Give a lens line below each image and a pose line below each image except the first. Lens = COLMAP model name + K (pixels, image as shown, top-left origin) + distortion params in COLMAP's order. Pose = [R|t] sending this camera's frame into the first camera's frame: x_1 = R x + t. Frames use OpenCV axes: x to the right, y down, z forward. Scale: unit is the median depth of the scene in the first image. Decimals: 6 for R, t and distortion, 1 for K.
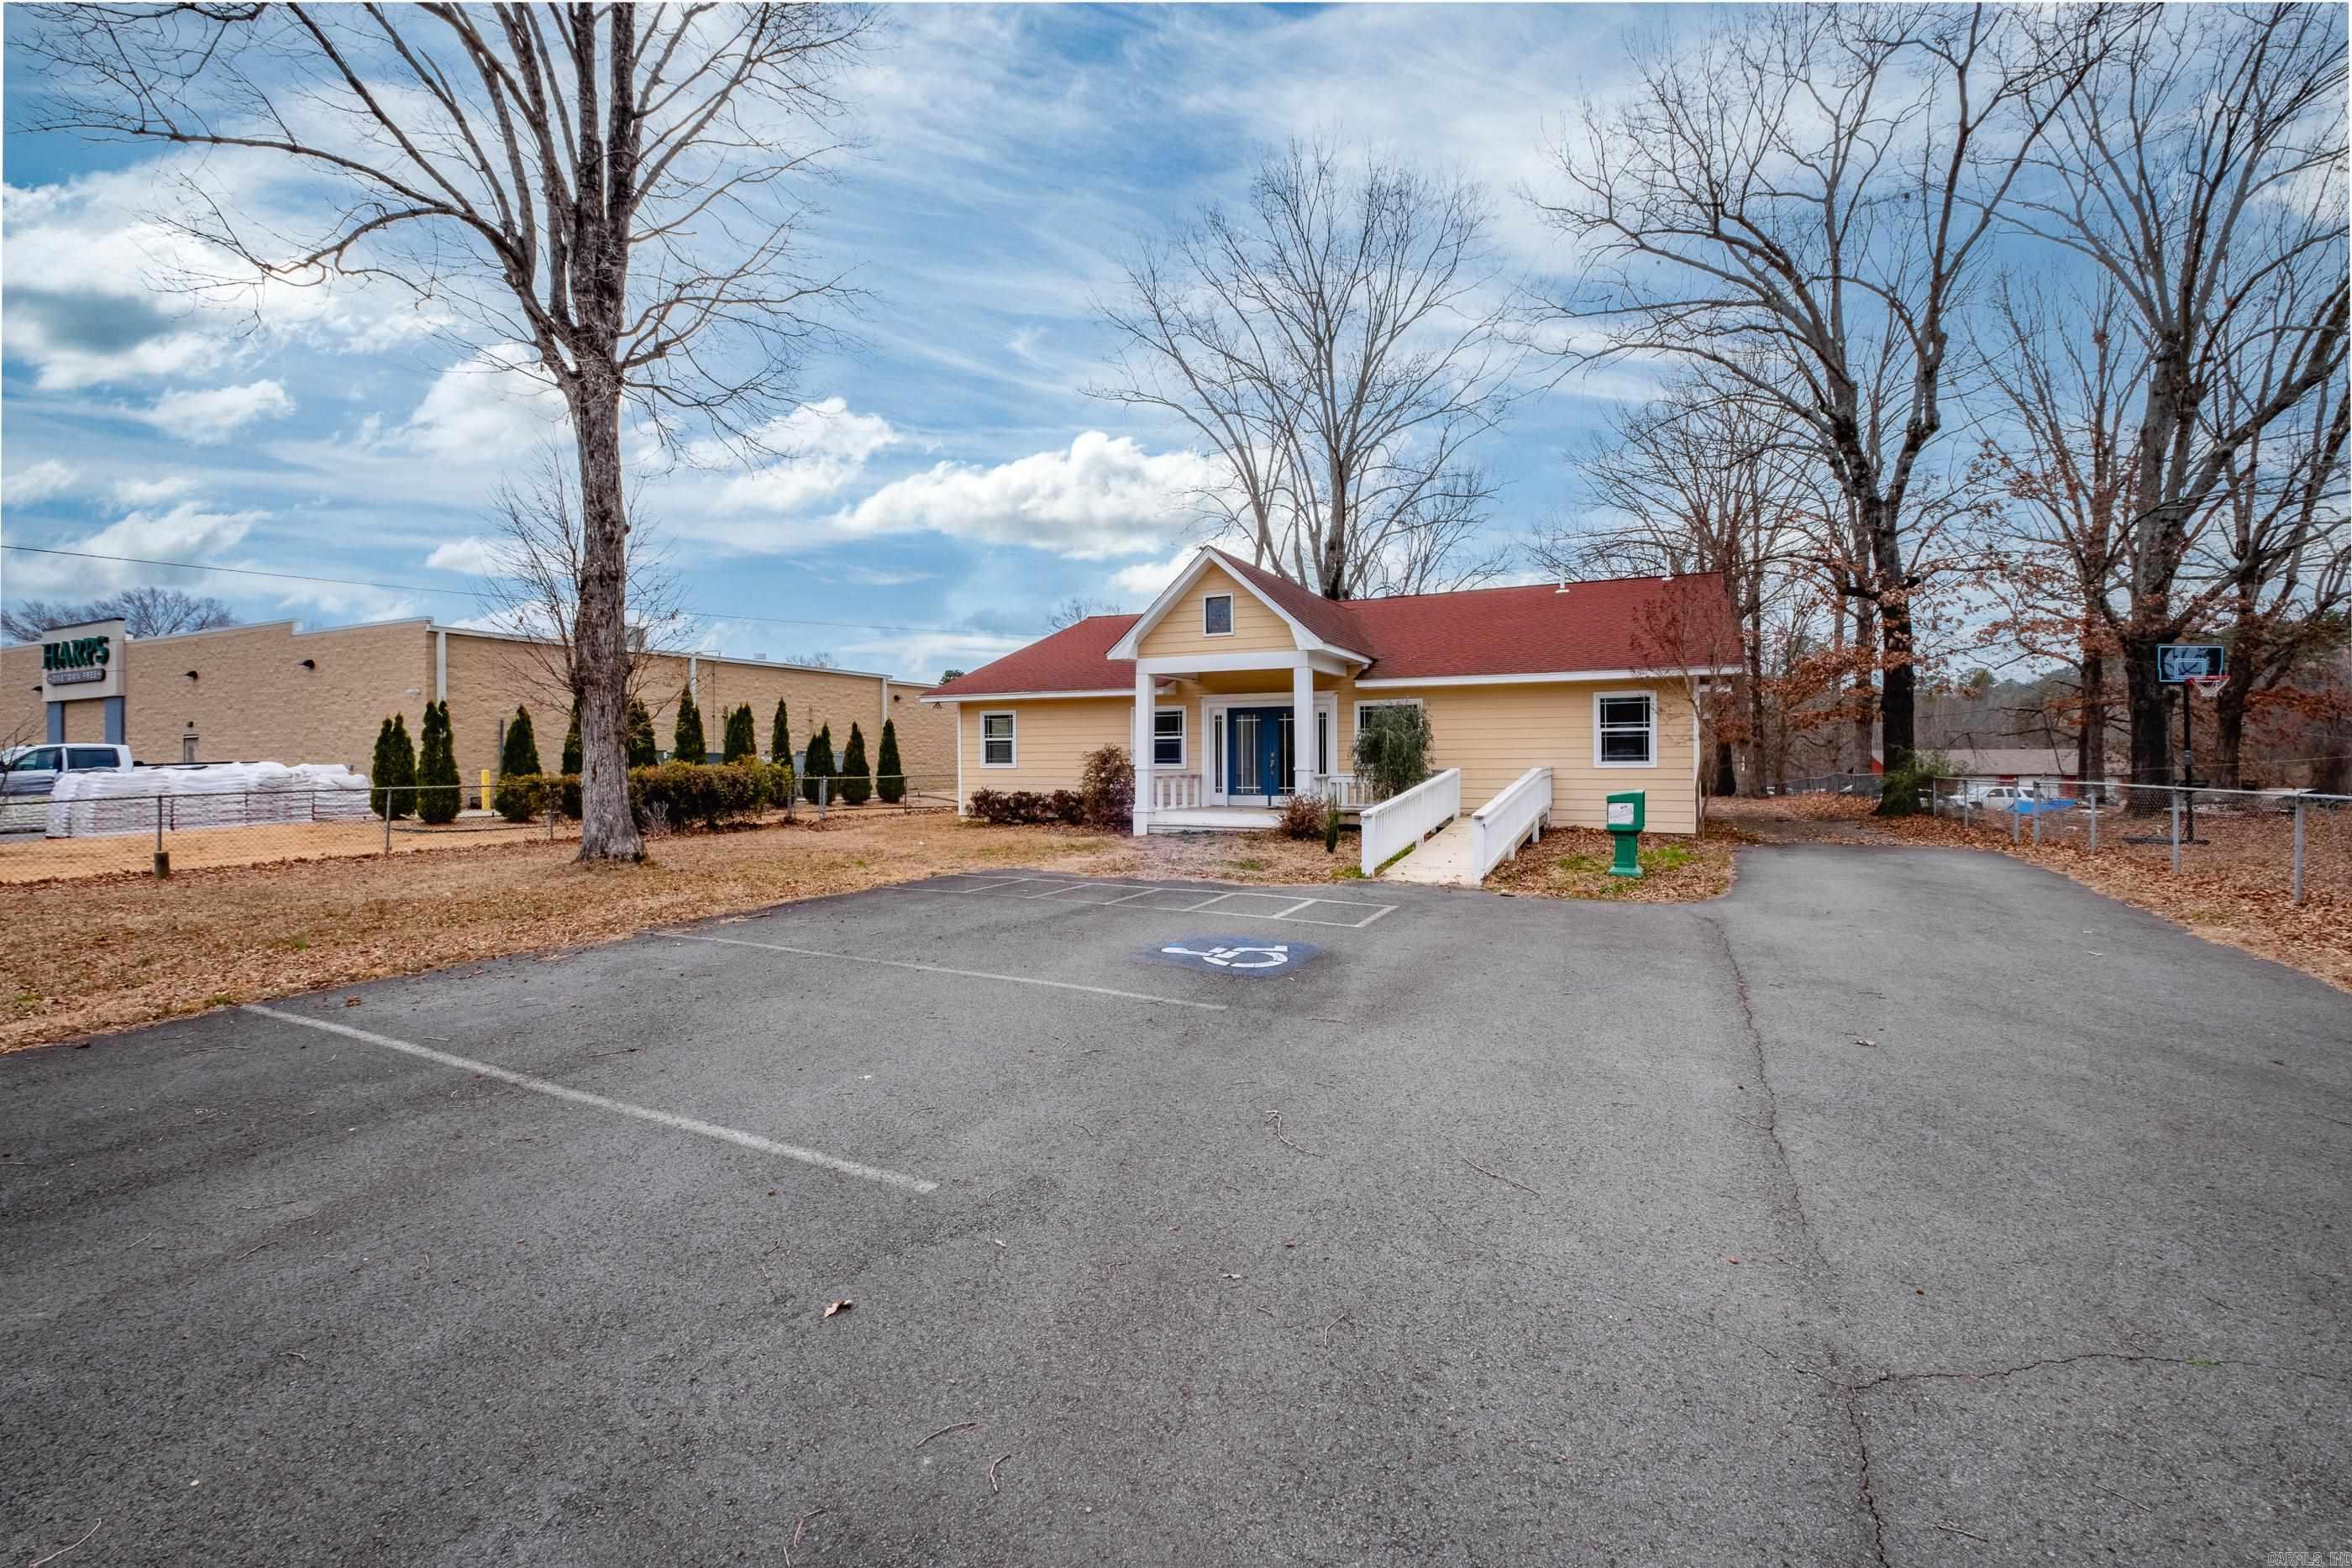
lens RADIAL K [[1021.5, 0, 1185.6], [0, 1021.5, 772.7], [0, 0, 1]] dist [0.003328, -0.001751]
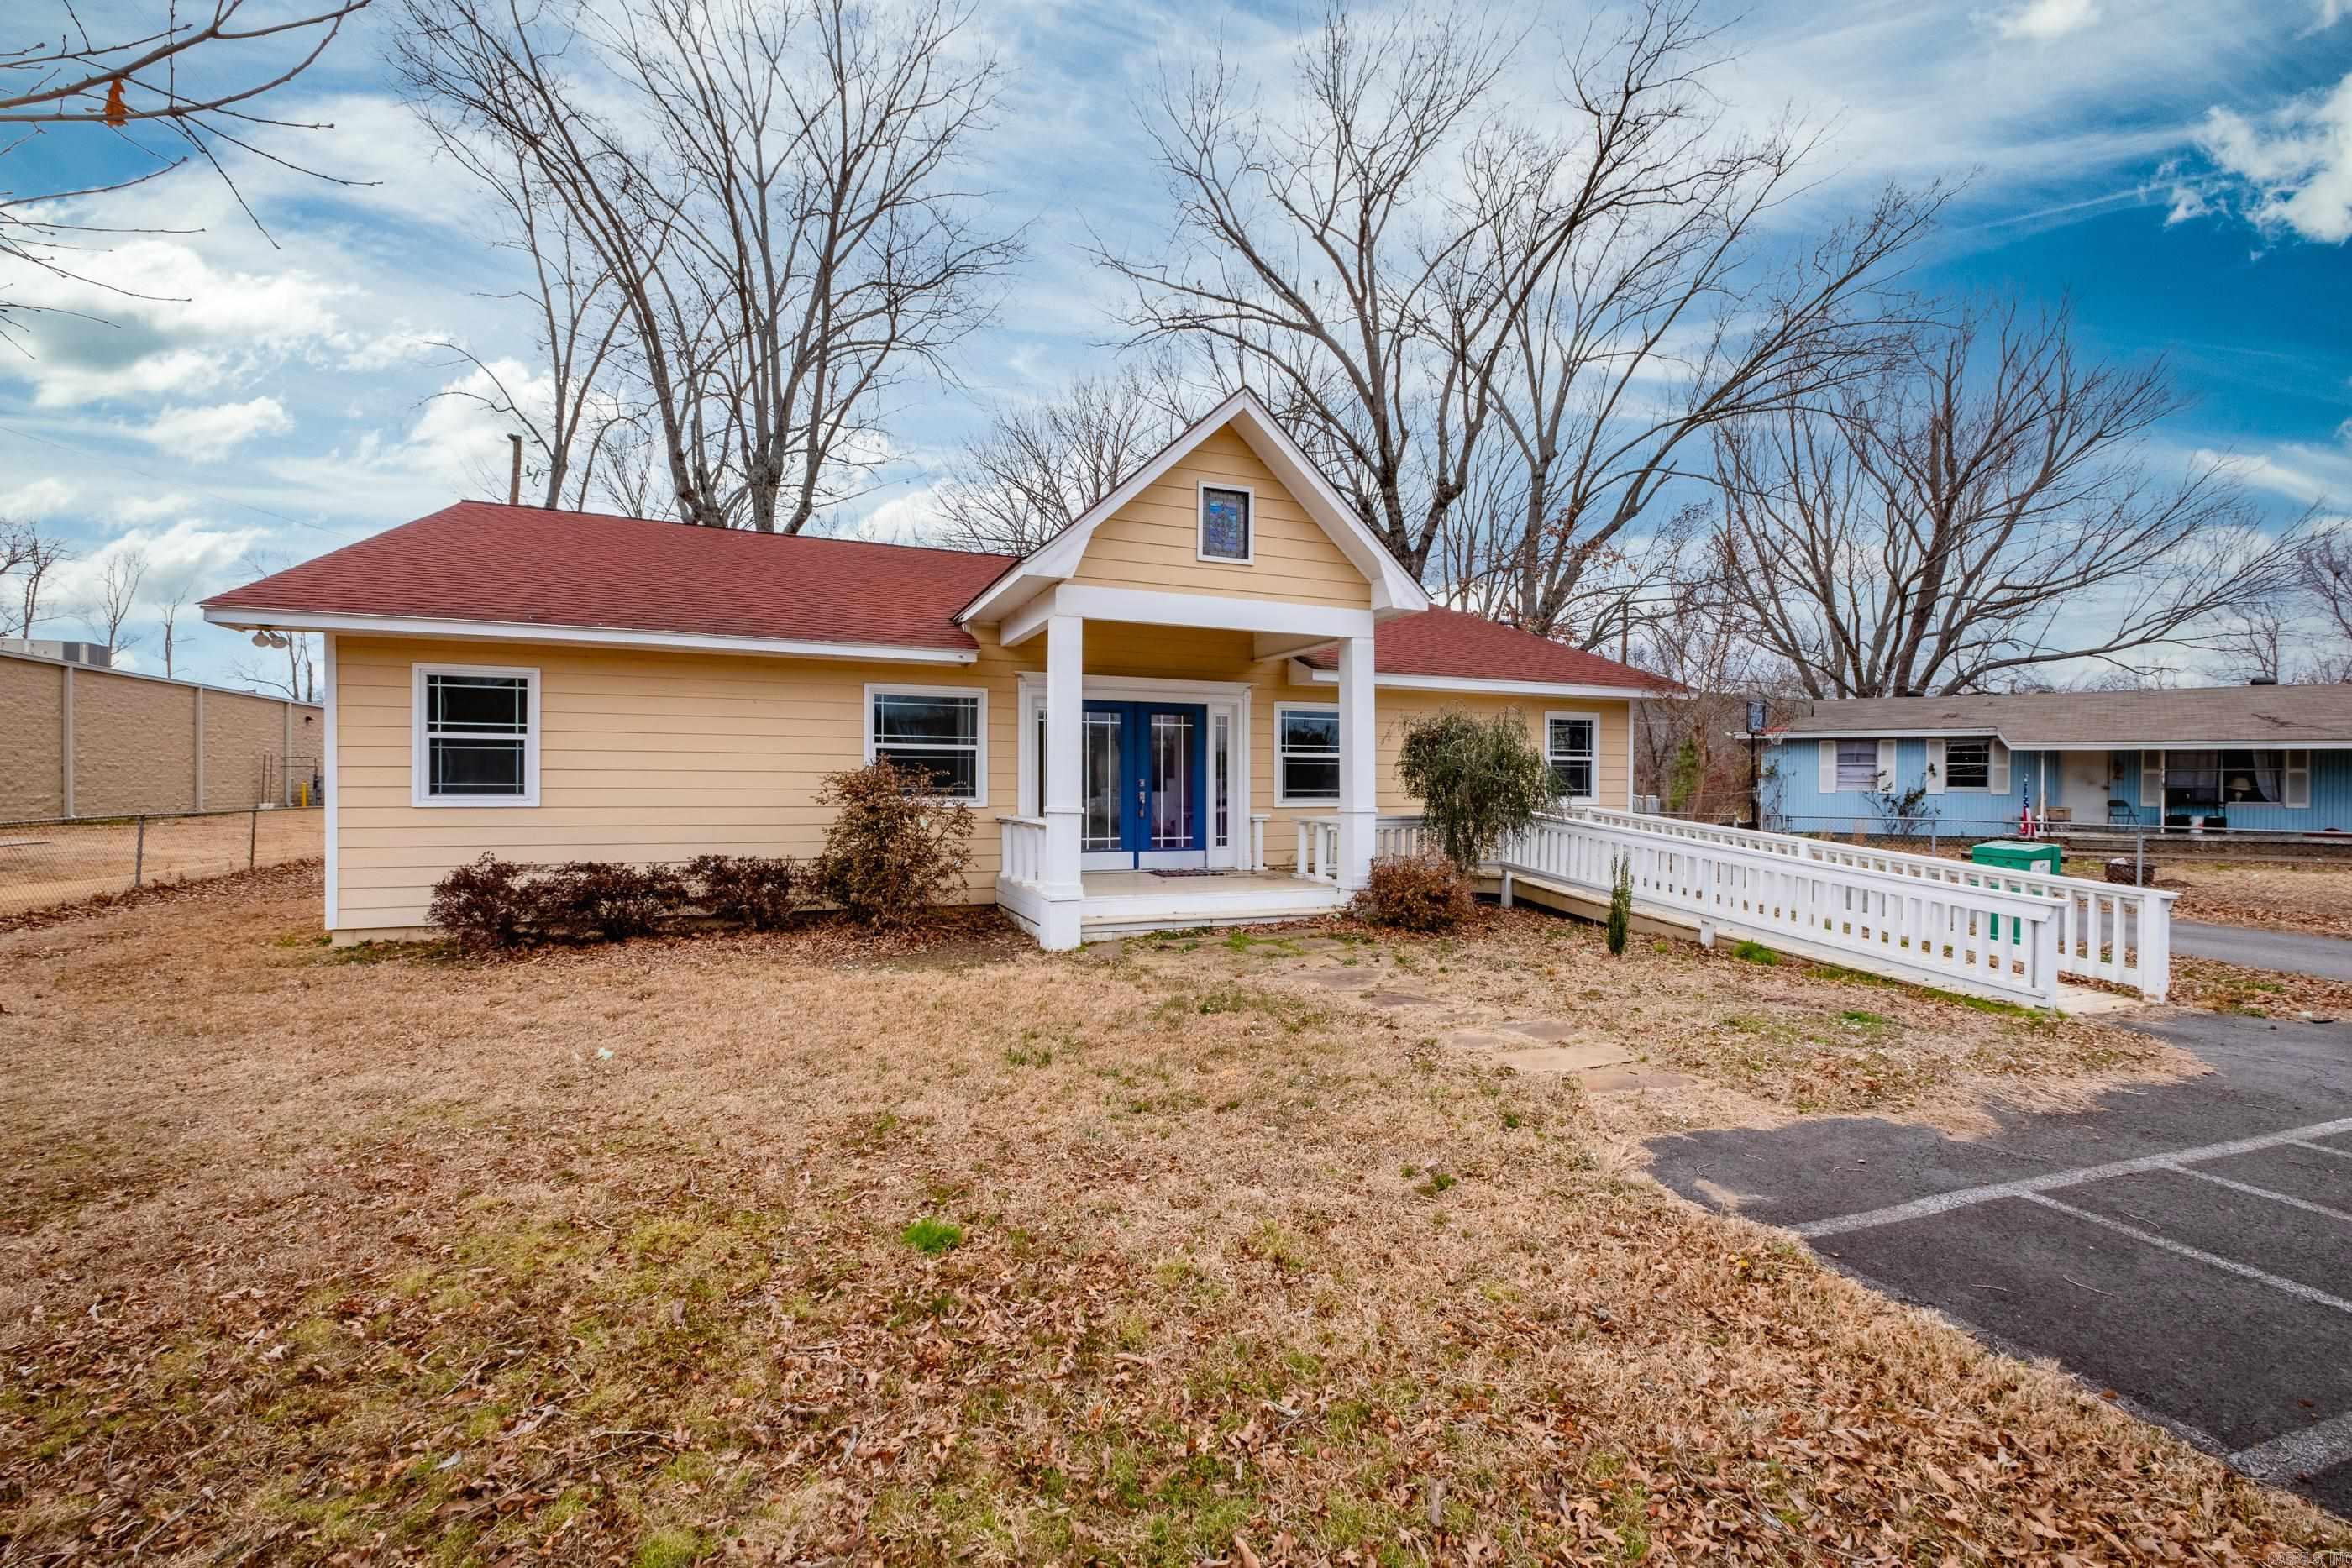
lens RADIAL K [[1021.5, 0, 1193.9], [0, 1021.5, 787.7], [0, 0, 1]] dist [0.003328, -0.001751]
pose [[0.671132, 0.006408, 0.741310, -0.310773], [-0.001070, 0.999970, -0.007675, -0.009571], [-0.741337, 0.004358, 0.671119, 0.540637]]
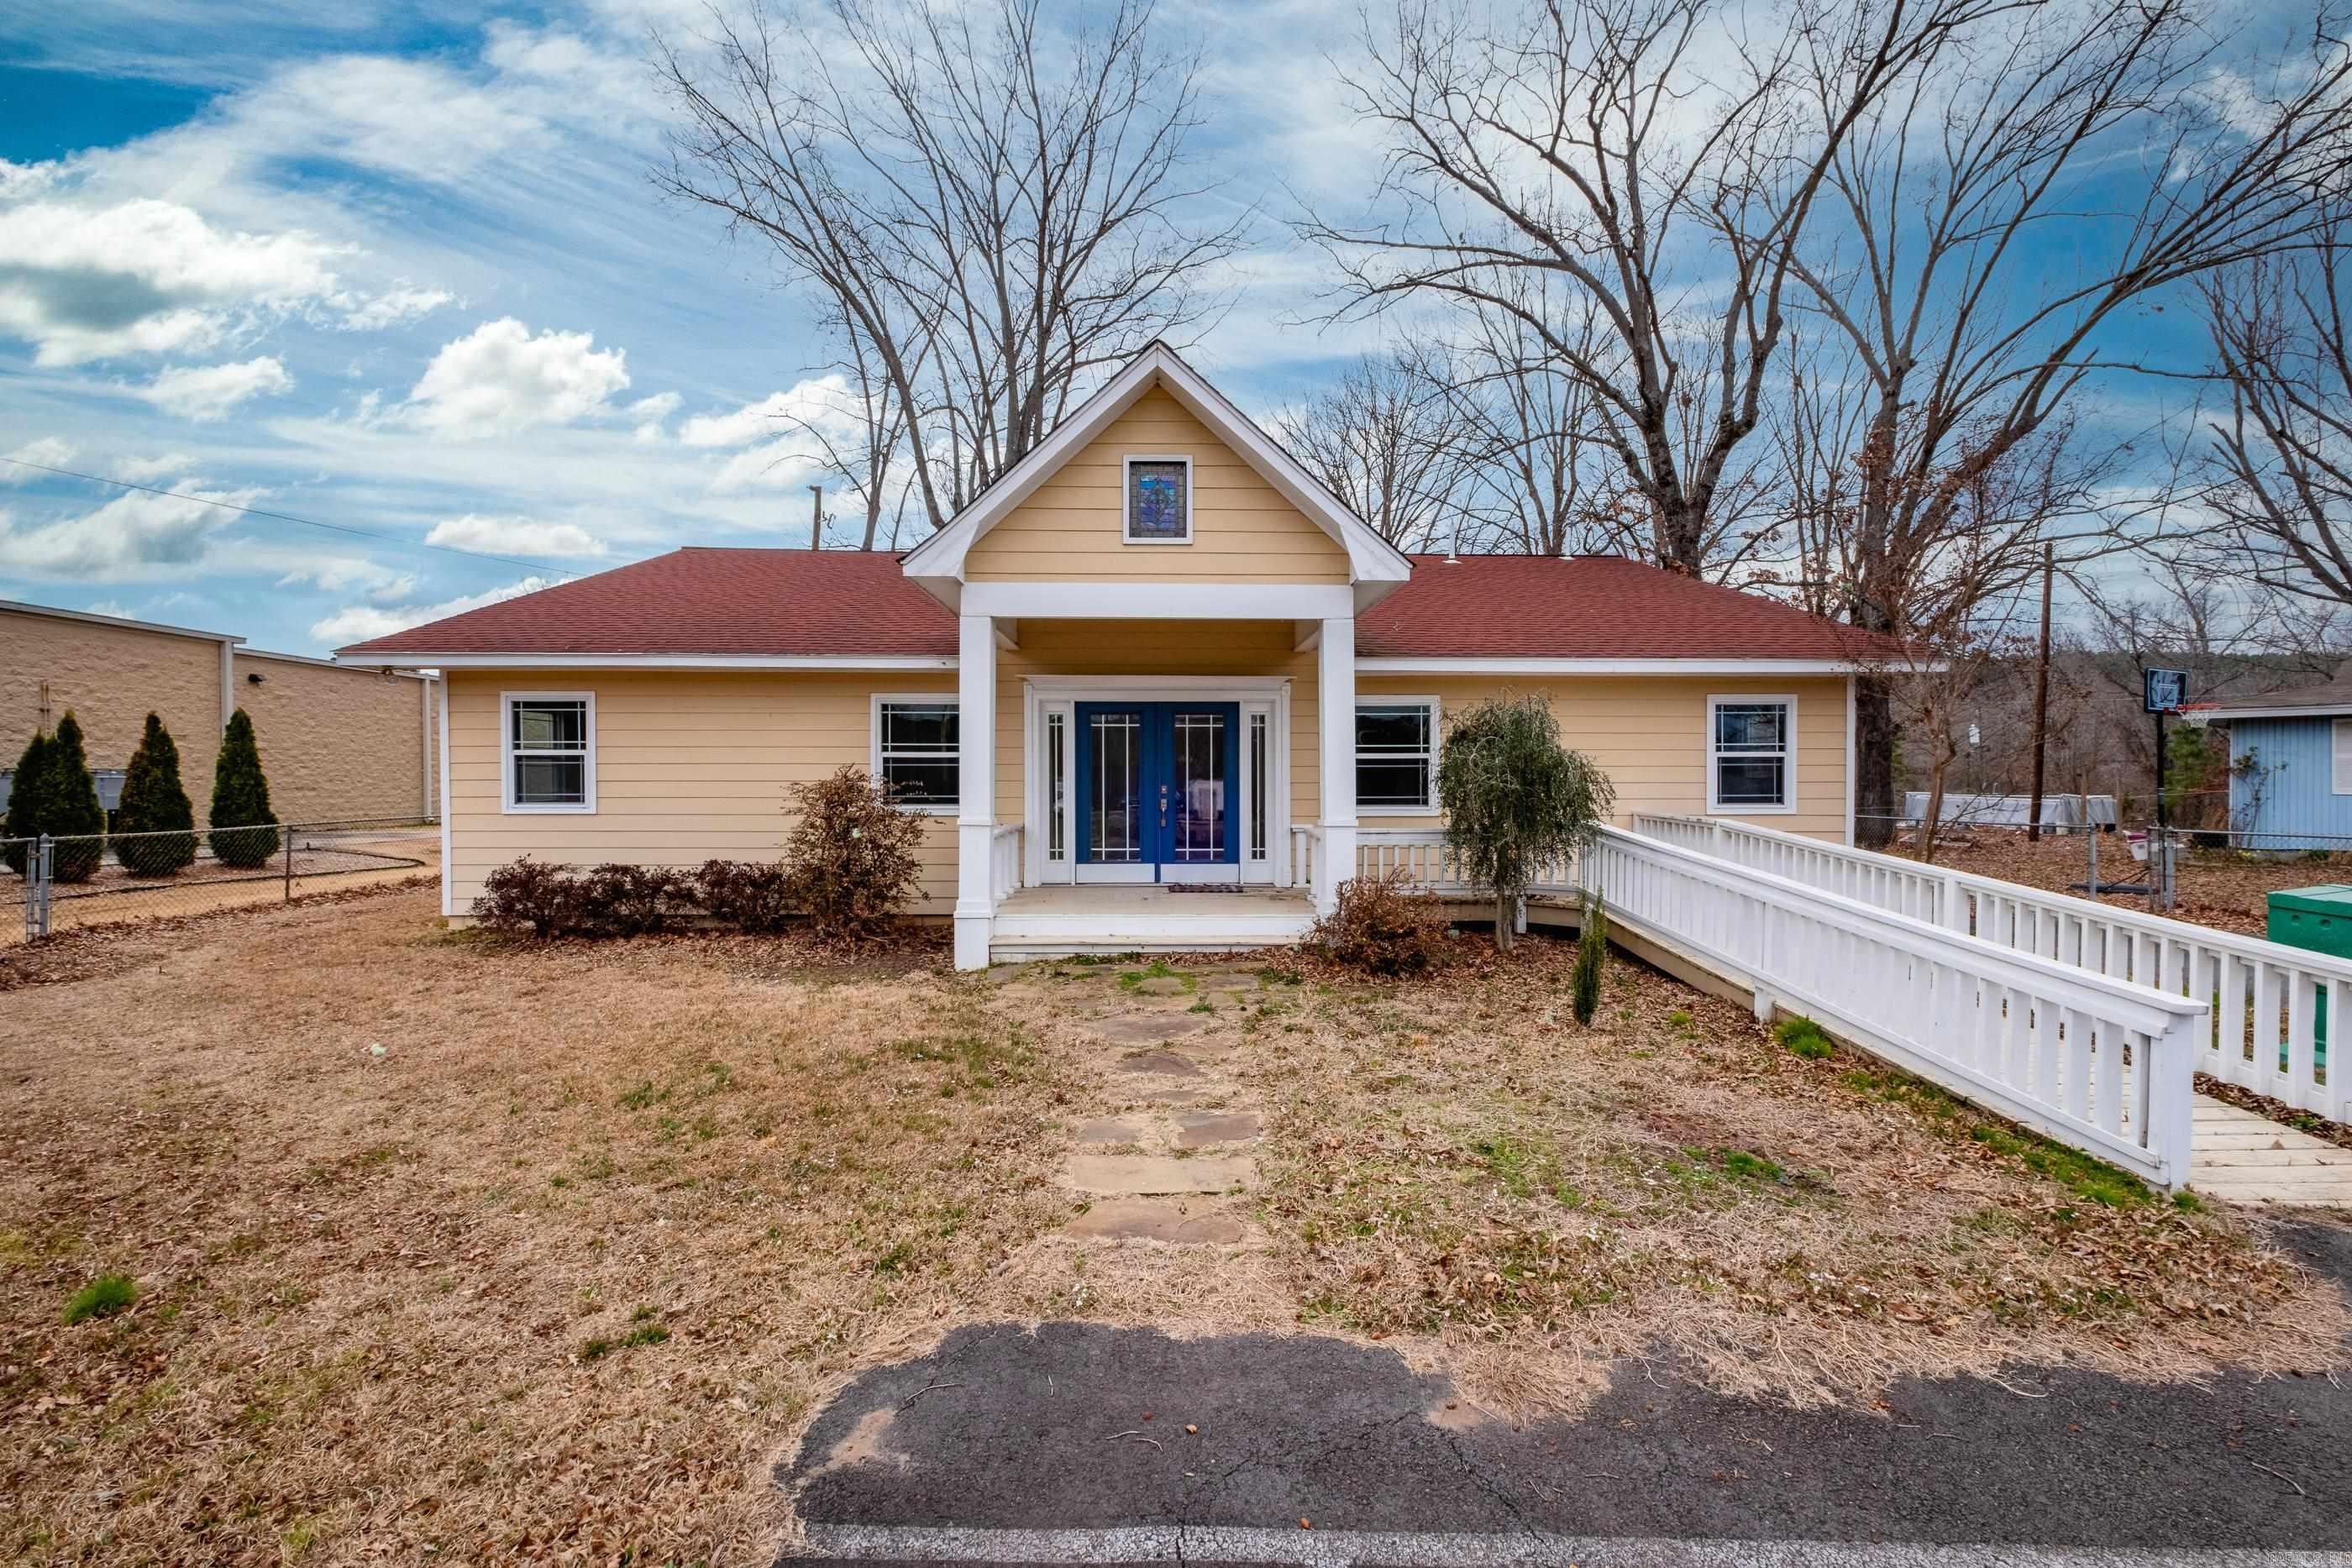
lens RADIAL K [[1021.5, 0, 1178.1], [0, 1021.5, 795.5], [0, 0, 1]] dist [0.003328, -0.001751]
pose [[0.894527, -0.001695, 0.447011, -0.141900], [-0.000005, 0.999993, 0.003801, -0.015333], [-0.447014, -0.003402, 0.894521, 0.472393]]
